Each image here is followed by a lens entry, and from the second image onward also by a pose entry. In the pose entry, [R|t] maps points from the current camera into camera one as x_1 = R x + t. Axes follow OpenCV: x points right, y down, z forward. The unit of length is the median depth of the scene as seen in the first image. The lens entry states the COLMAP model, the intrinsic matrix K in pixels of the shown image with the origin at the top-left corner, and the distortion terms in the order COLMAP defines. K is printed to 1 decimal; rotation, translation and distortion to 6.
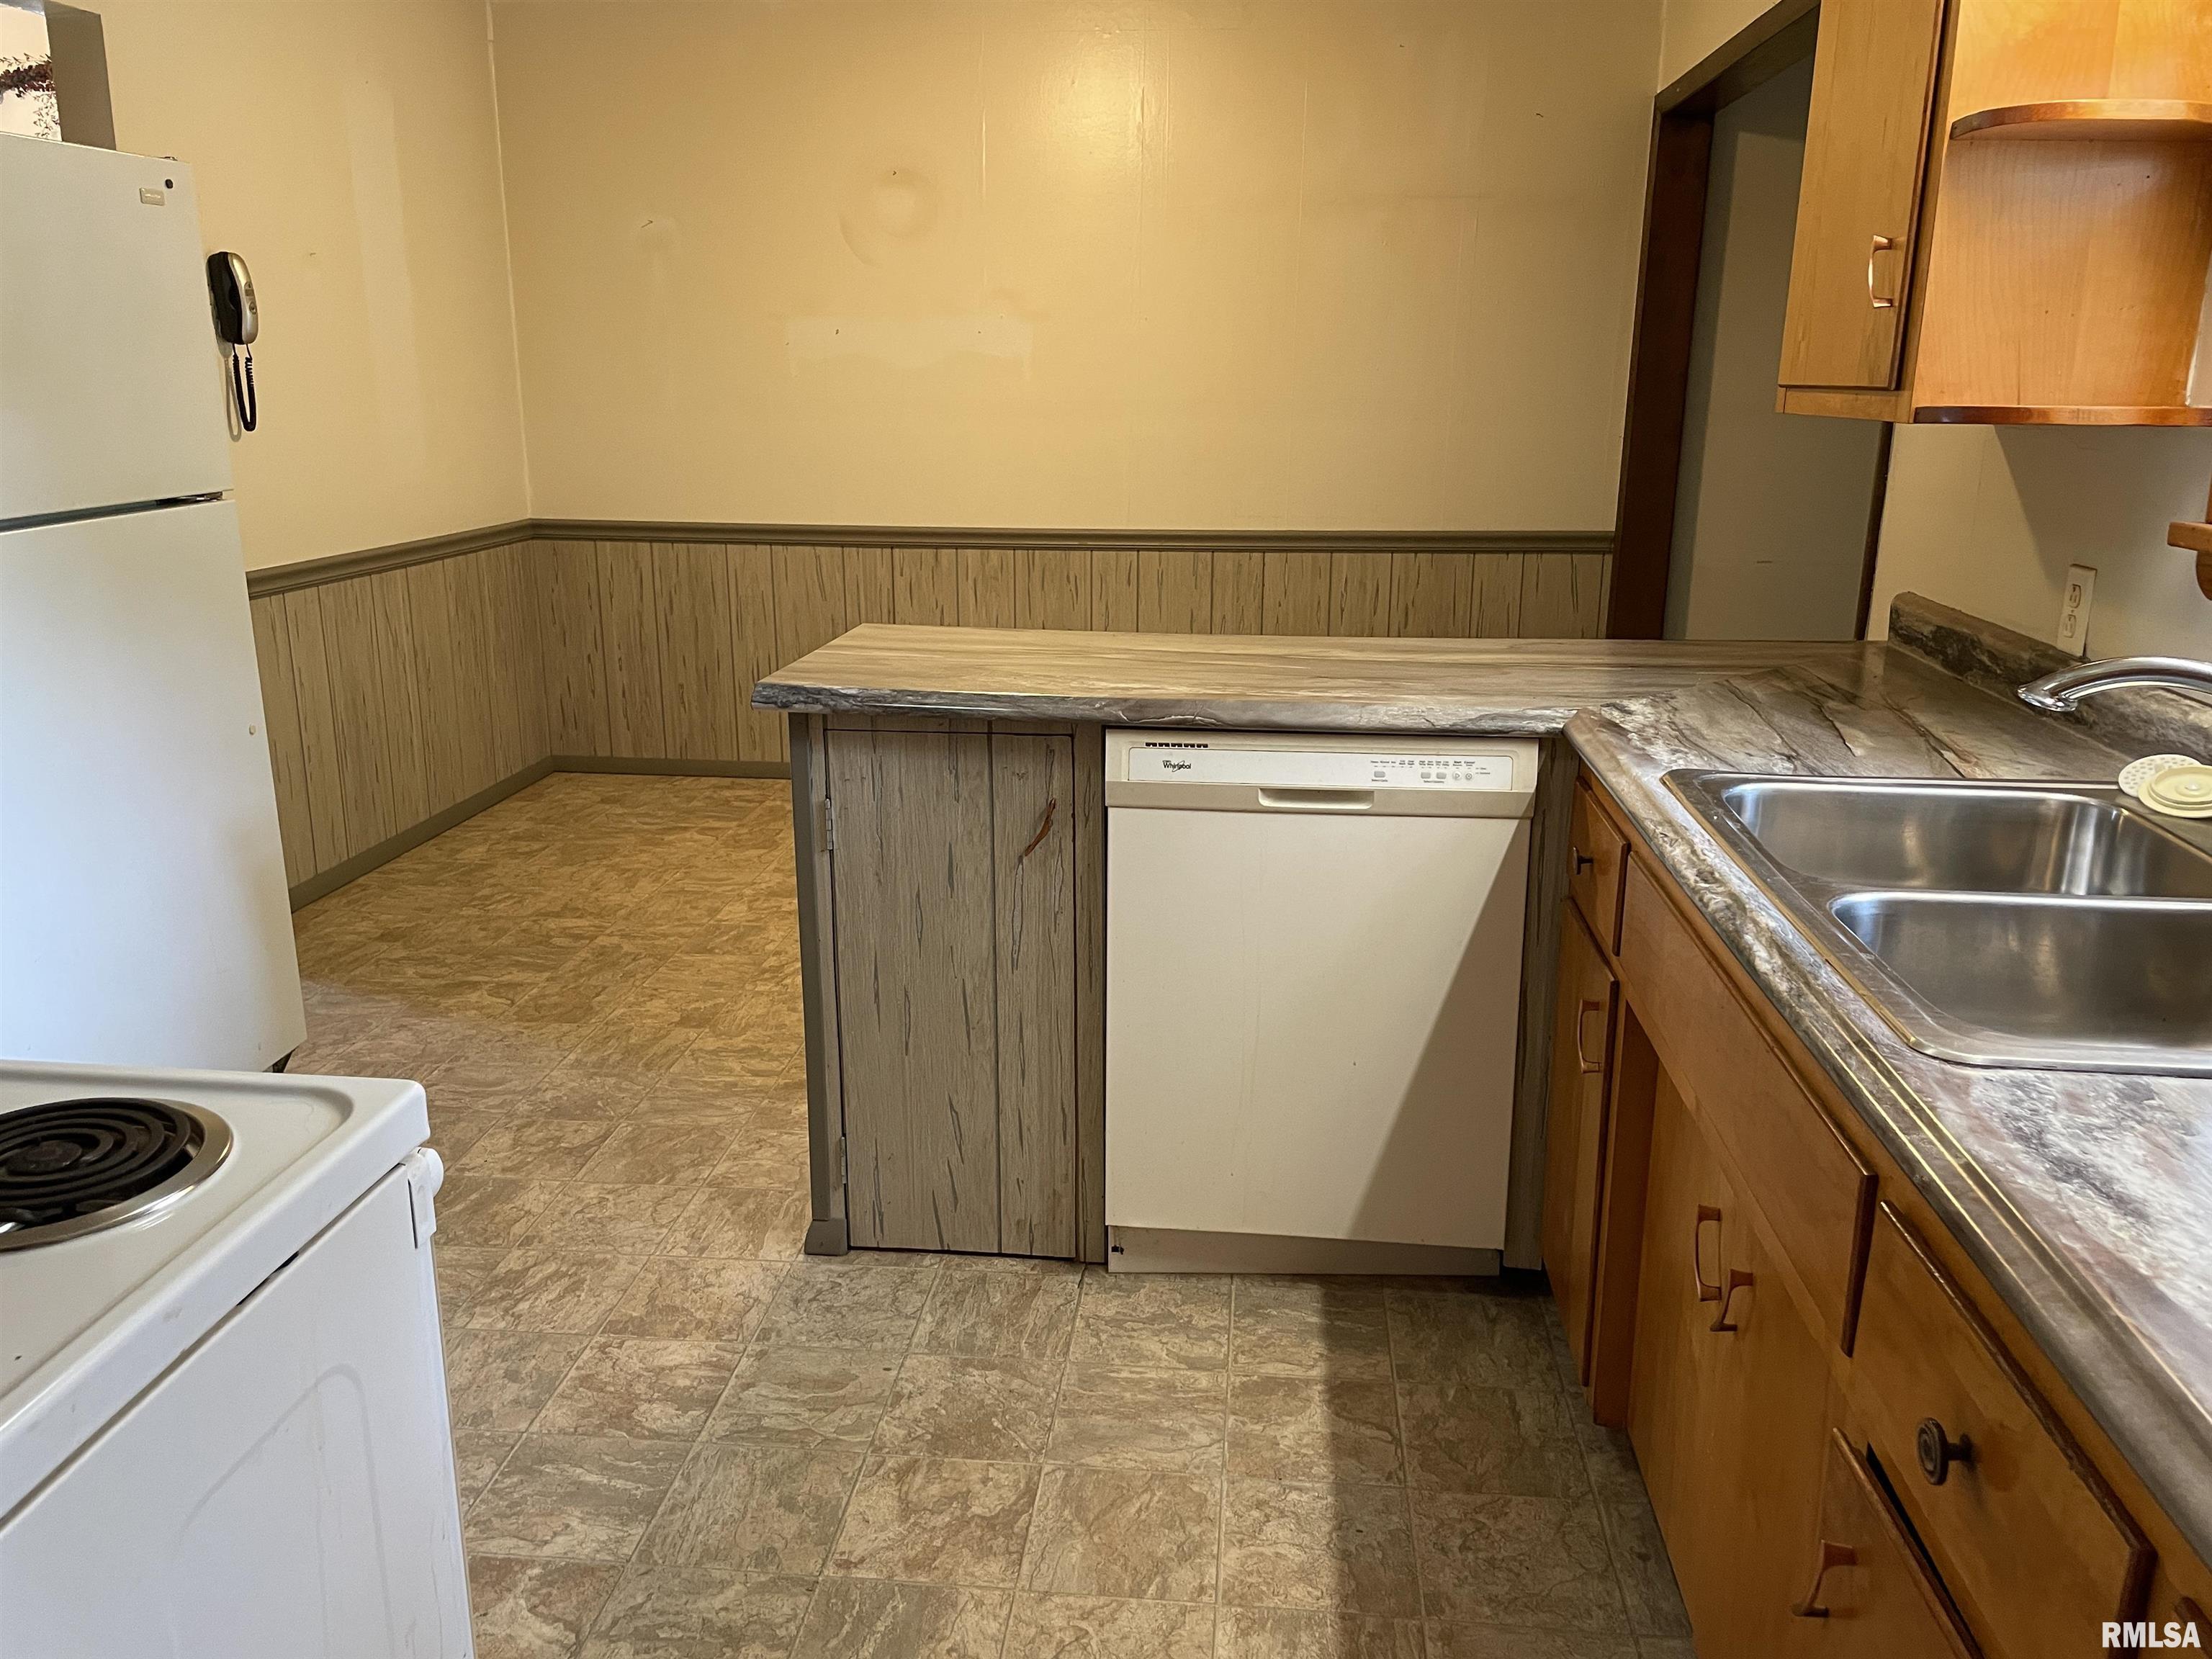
lens RADIAL K [[1675.2, 0, 1106.0], [0, 1675.2, 829.5], [0, 0, 1]] dist [0.103090, -0.137597]
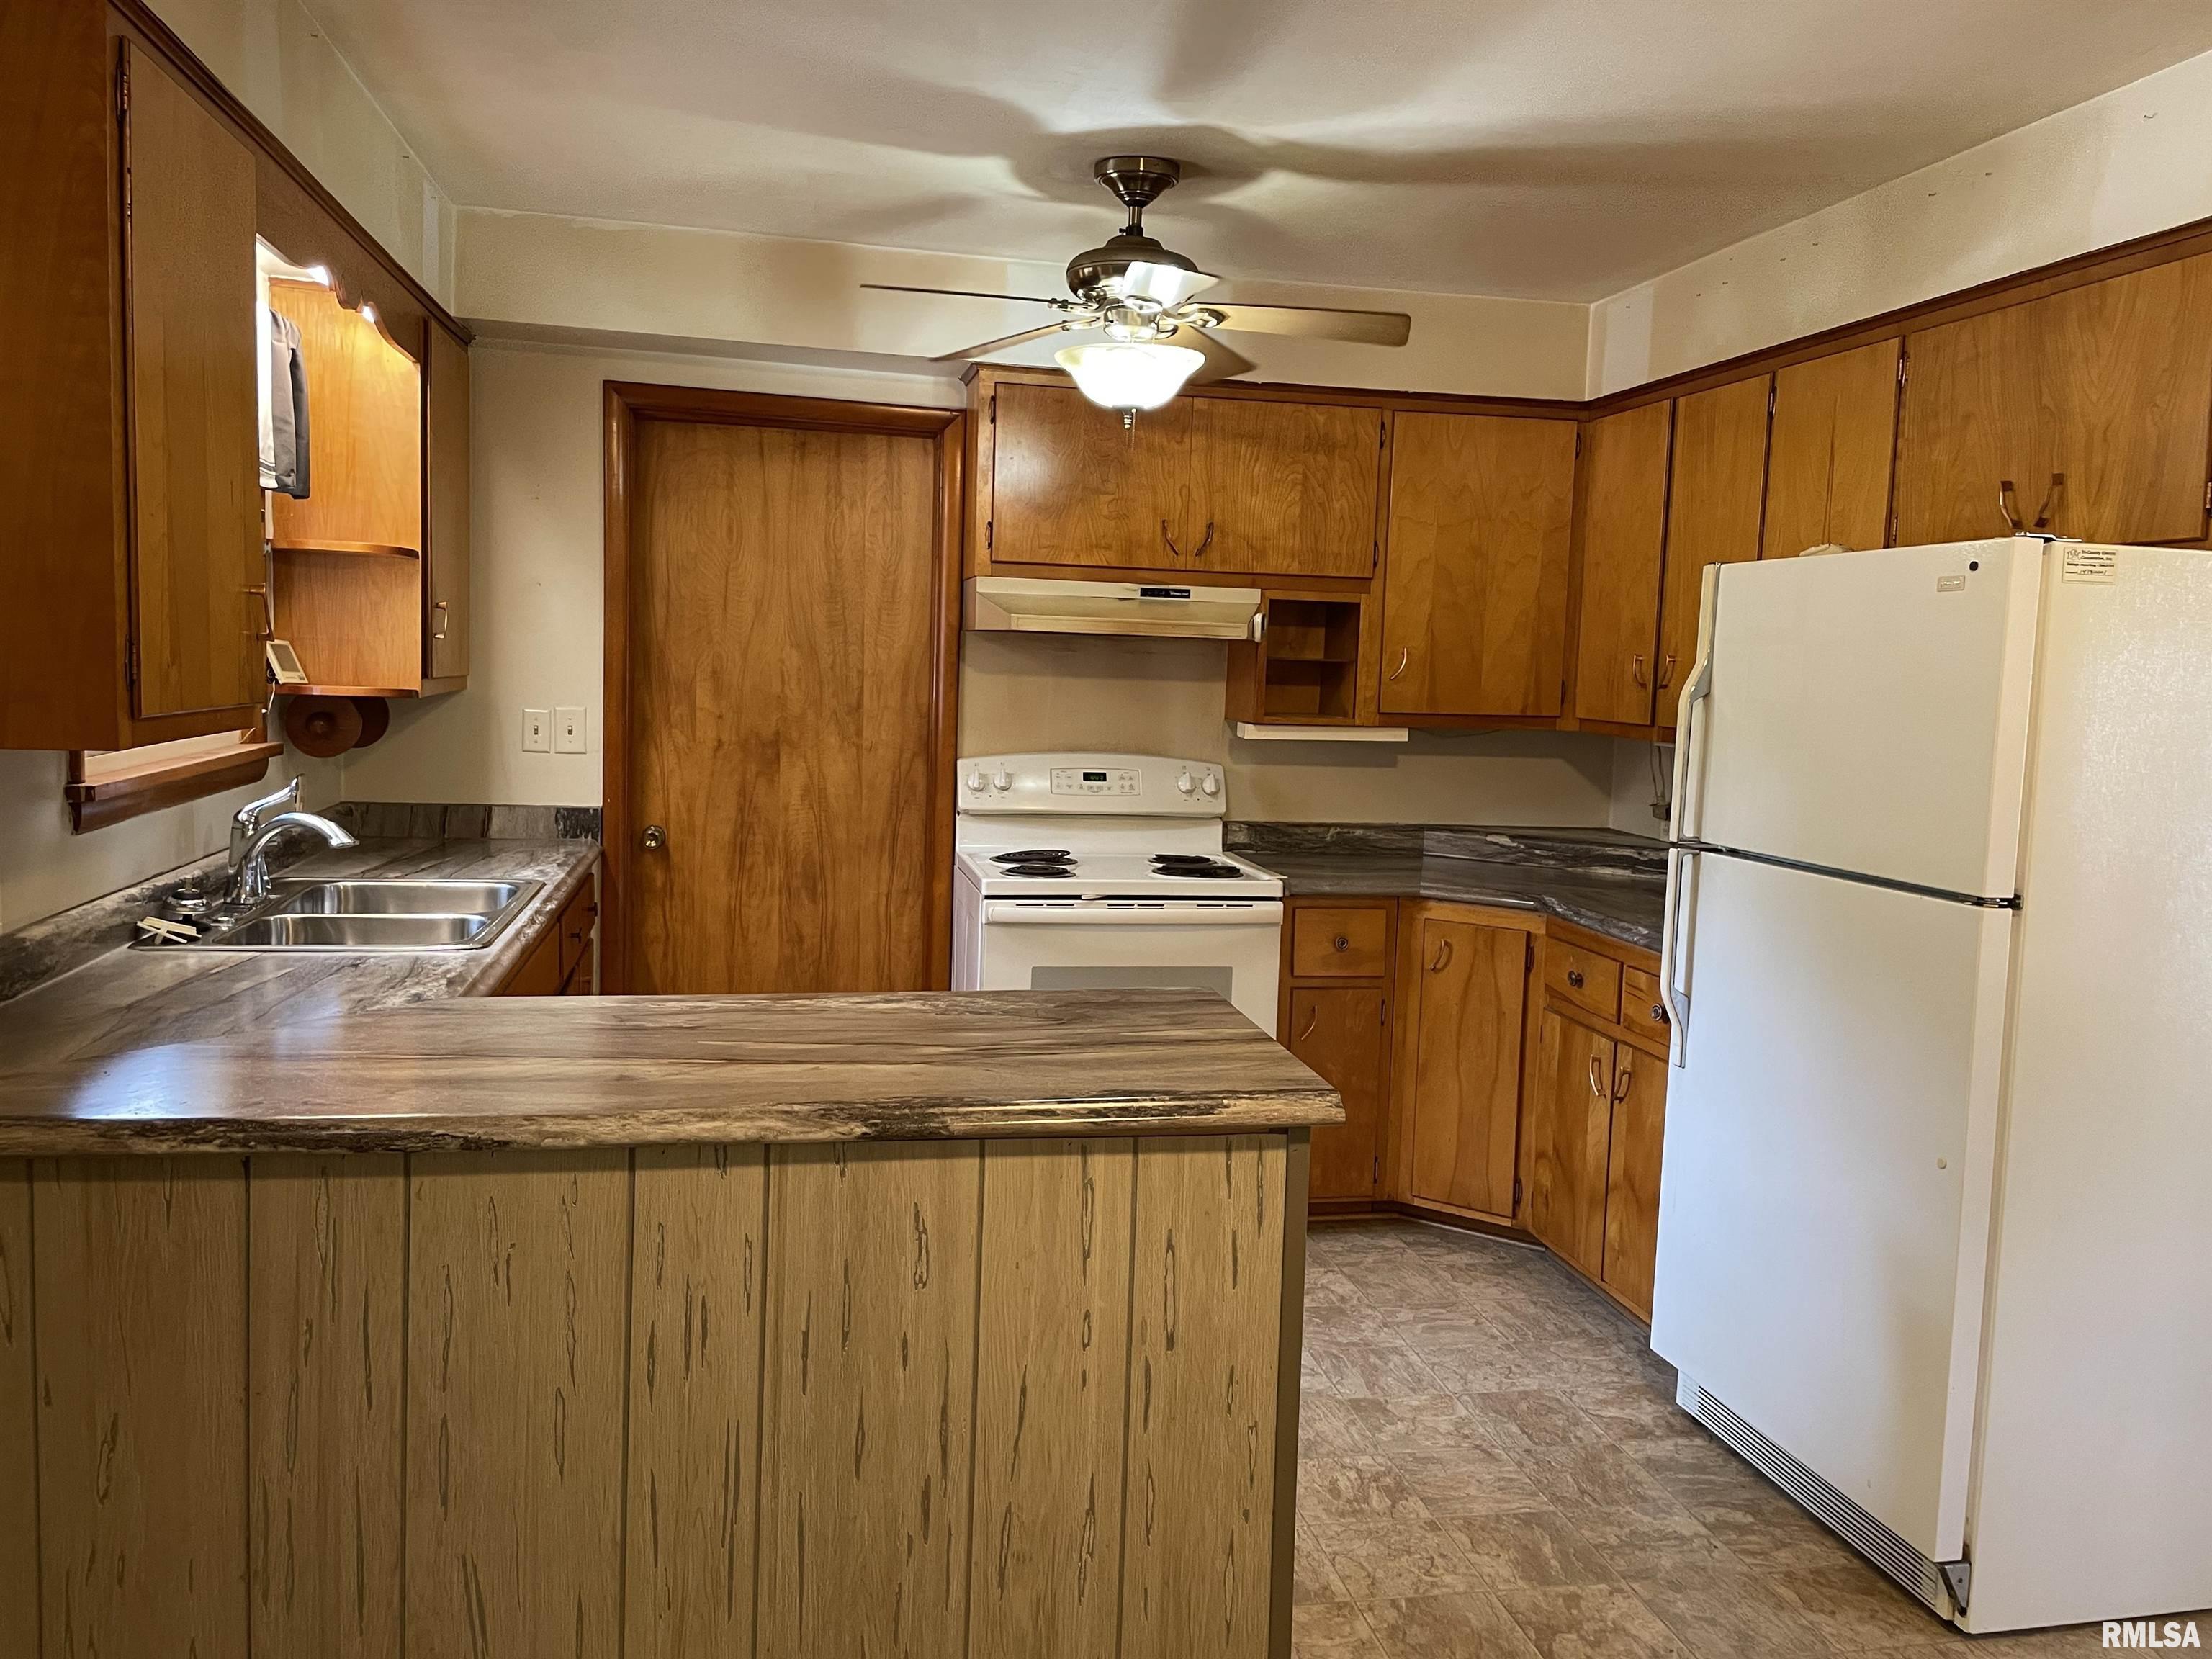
lens RADIAL K [[1675.2, 0, 1106.0], [0, 1675.2, 829.5], [0, 0, 1]] dist [0.103090, -0.137597]
pose [[-0.954045, -0.004748, -0.299624, 0.159641], [-0.114055, 0.930372, 0.348424, -0.451050], [0.277108, 0.366586, -0.888159, 1.545862]]
